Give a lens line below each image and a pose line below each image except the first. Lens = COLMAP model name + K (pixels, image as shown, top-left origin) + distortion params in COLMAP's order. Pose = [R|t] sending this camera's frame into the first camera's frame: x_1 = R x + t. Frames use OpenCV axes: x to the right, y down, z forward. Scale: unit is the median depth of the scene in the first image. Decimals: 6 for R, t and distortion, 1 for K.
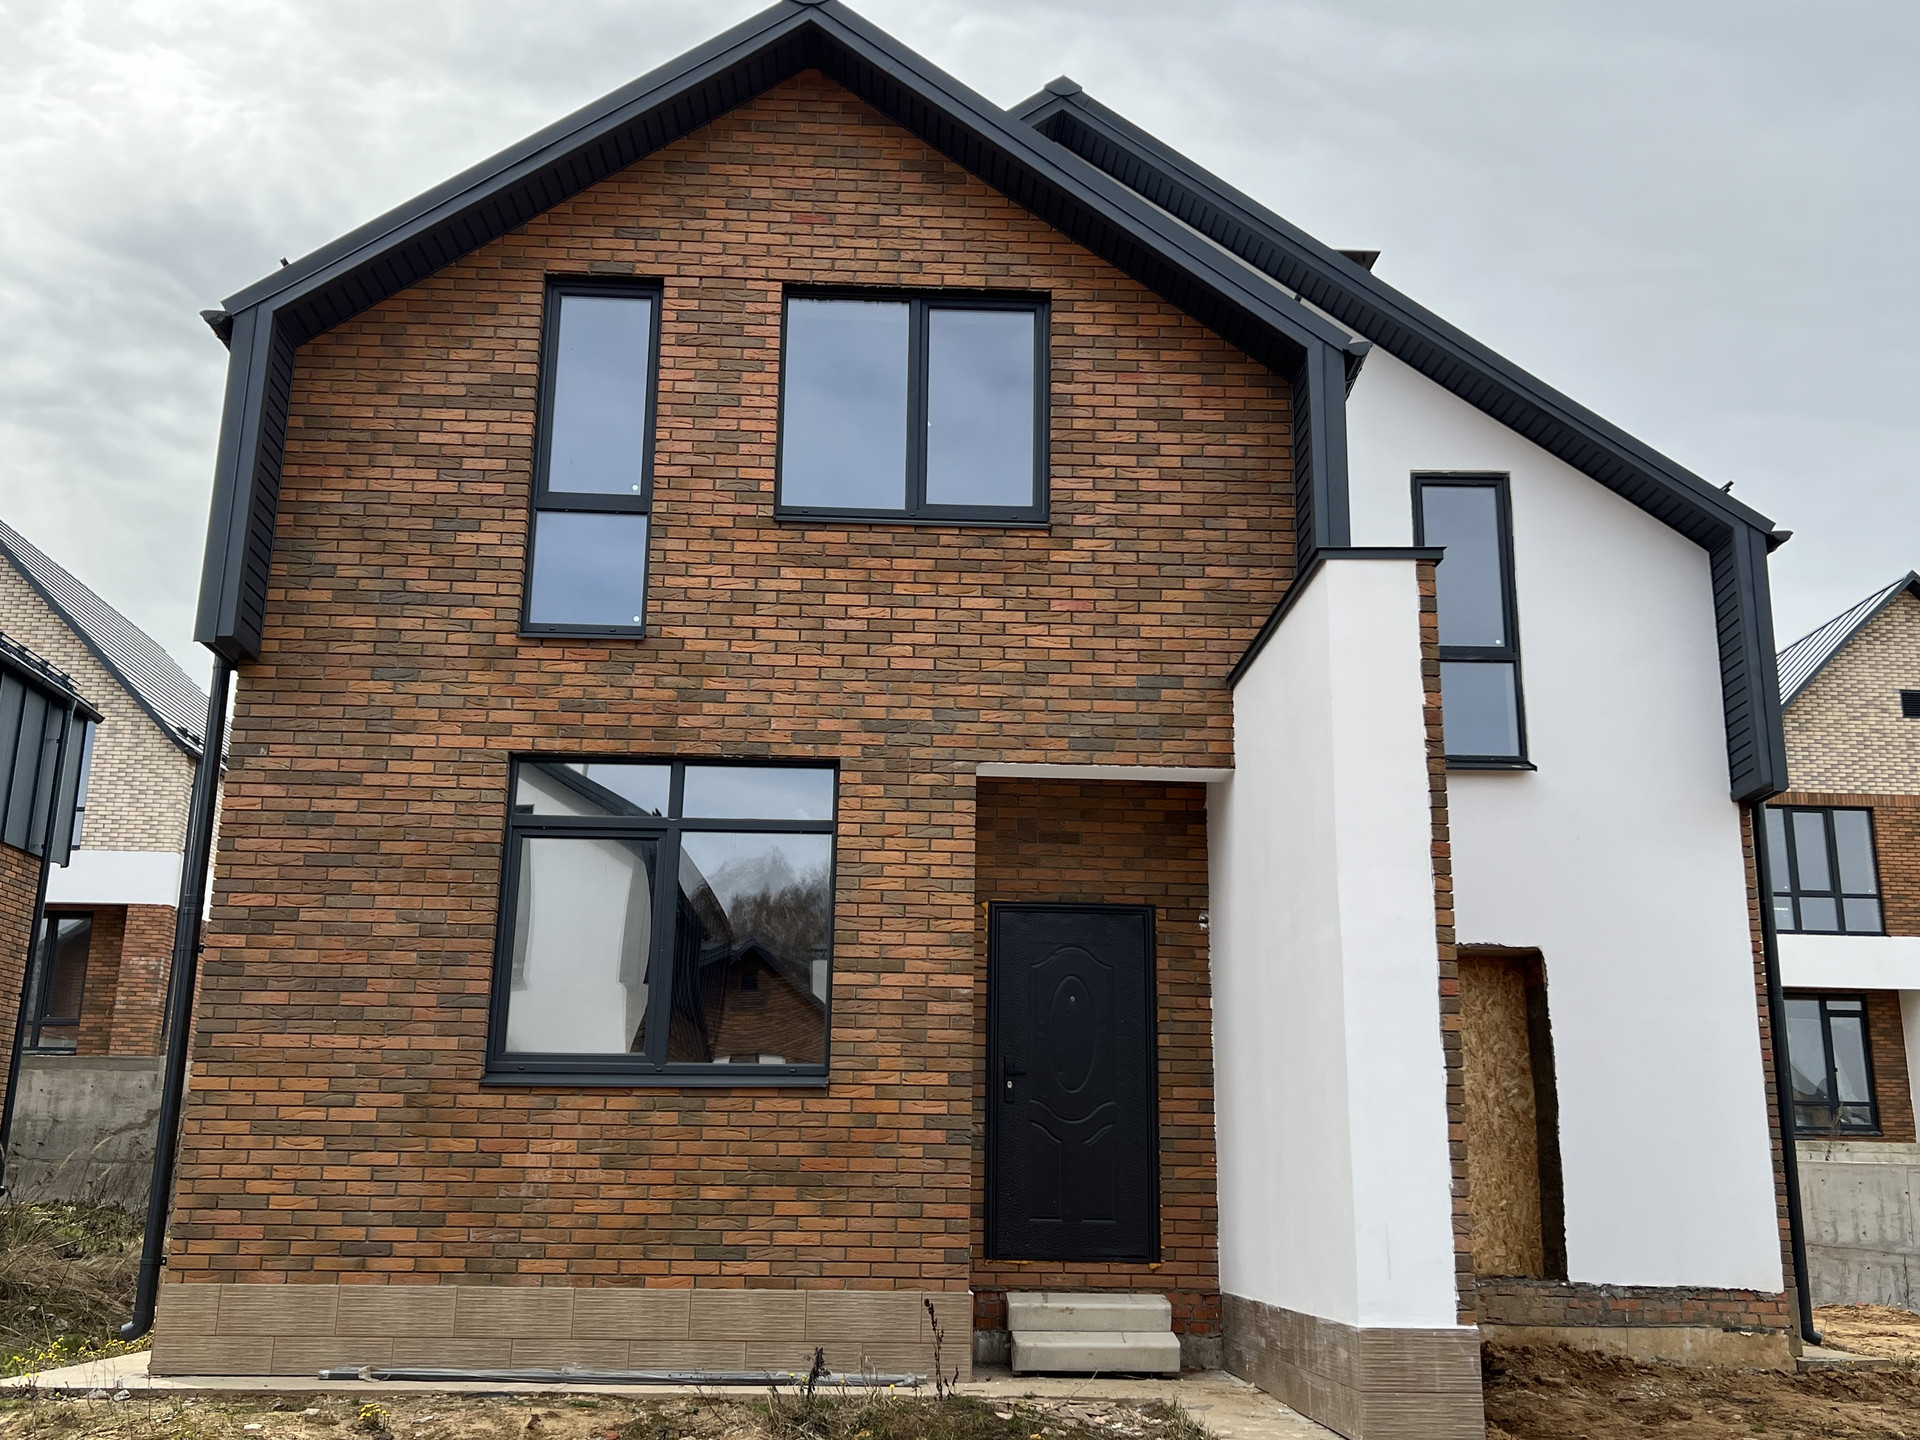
lens RADIAL K [[1804.9, 0, 961.5], [0, 1804.9, 714.3], [0, 0, 1]] dist [-0.016359, 0.000000]
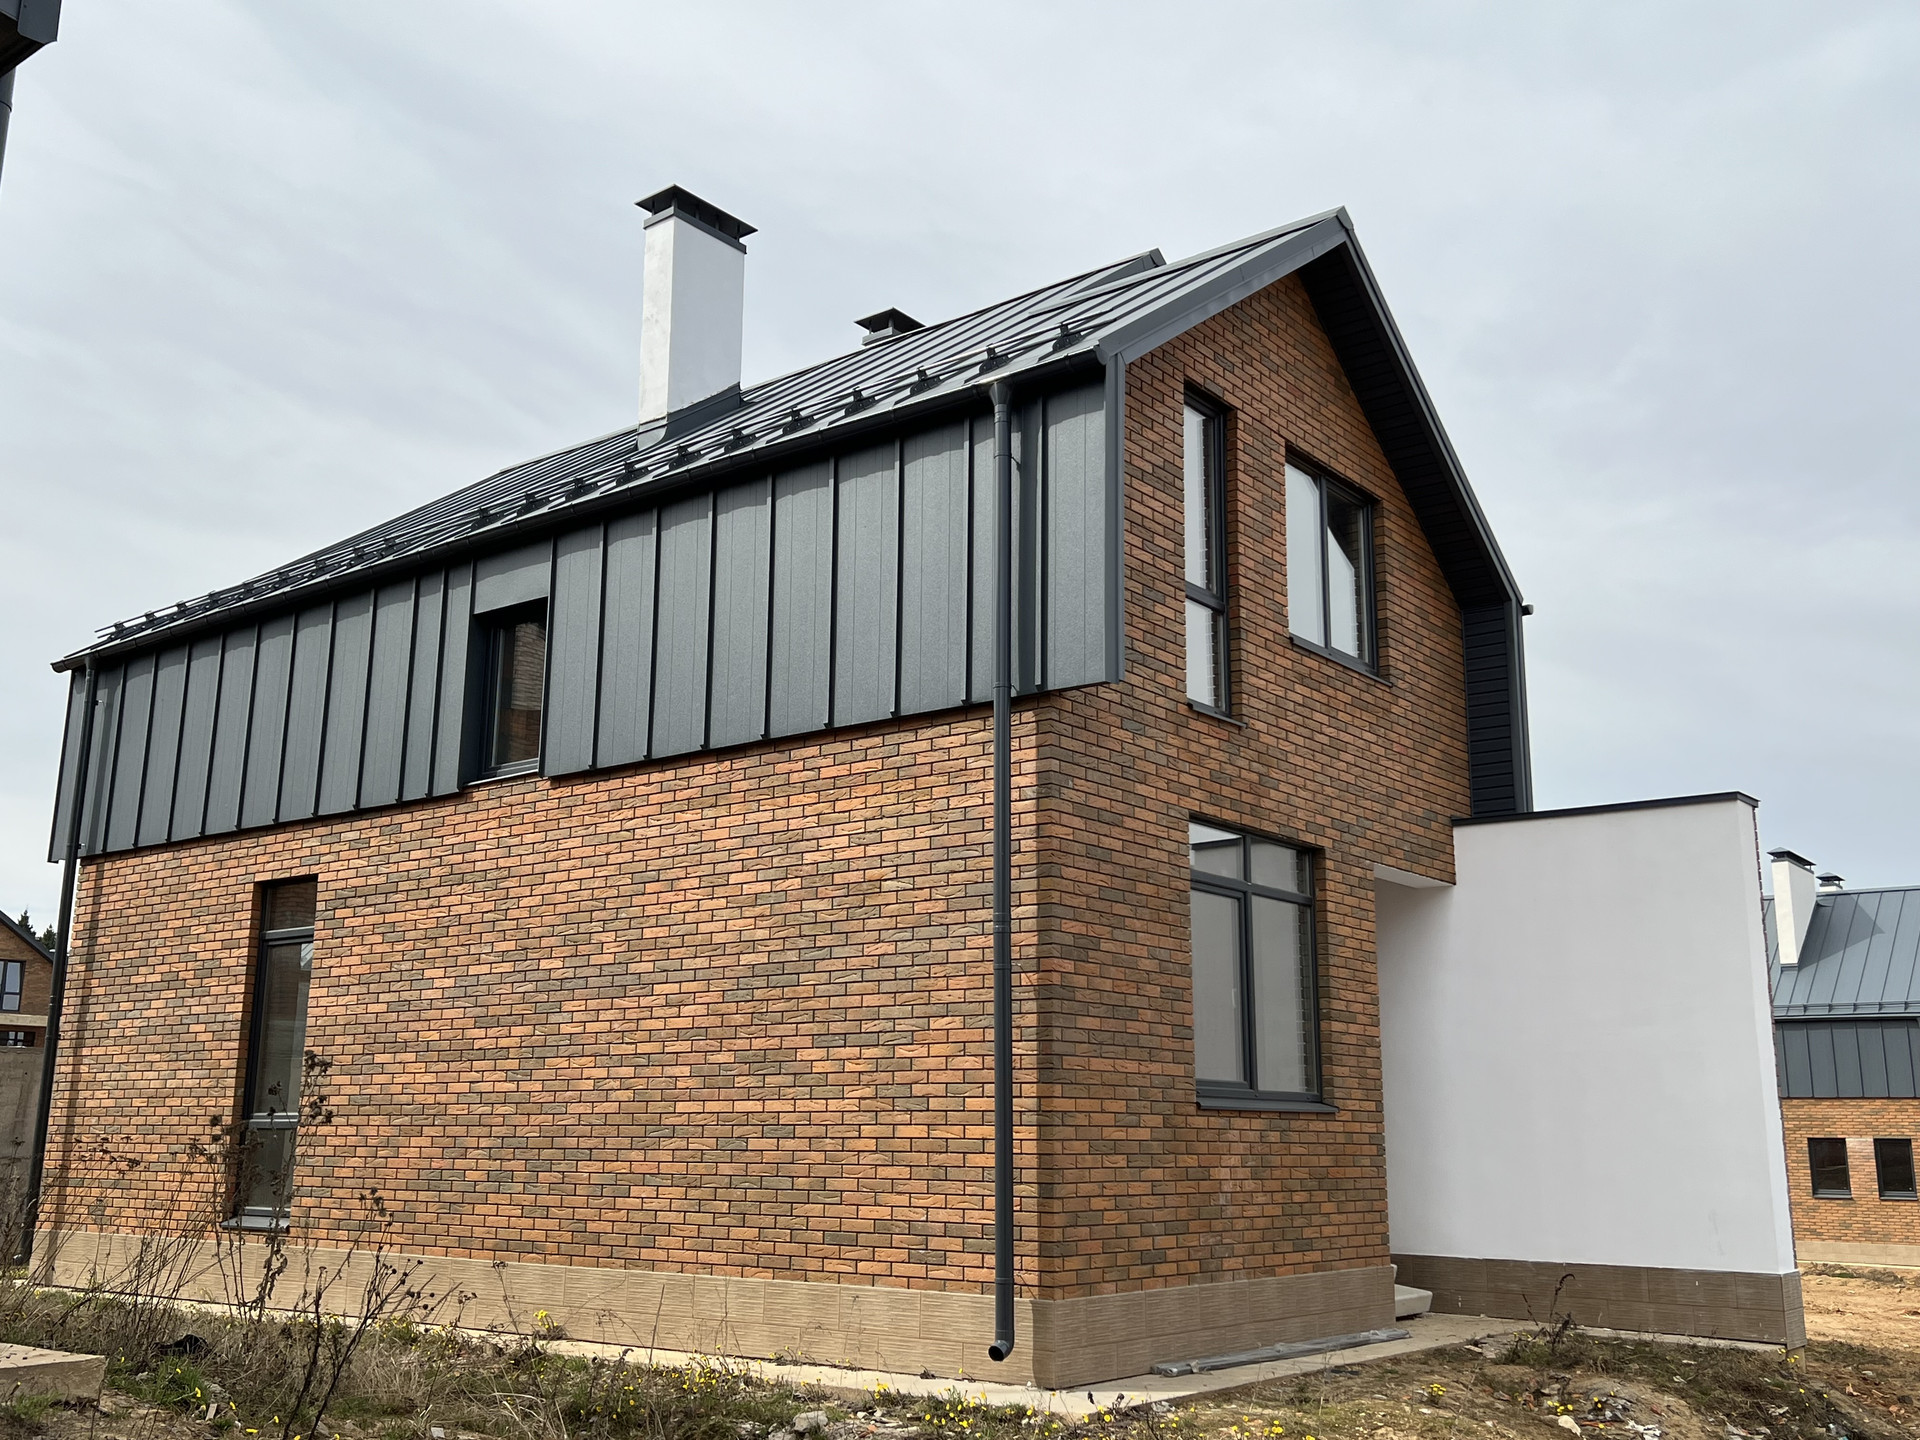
lens RADIAL K [[1804.9, 0, 960.7], [0, 1804.9, 724.0], [0, 0, 1]] dist [-0.016359, 0.000000]
pose [[0.681743, 0.163915, 0.712992, -1.178497], [-0.181803, 0.981964, -0.051916, 0.052526], [-0.708642, -0.094231, 0.699247, 0.323023]]
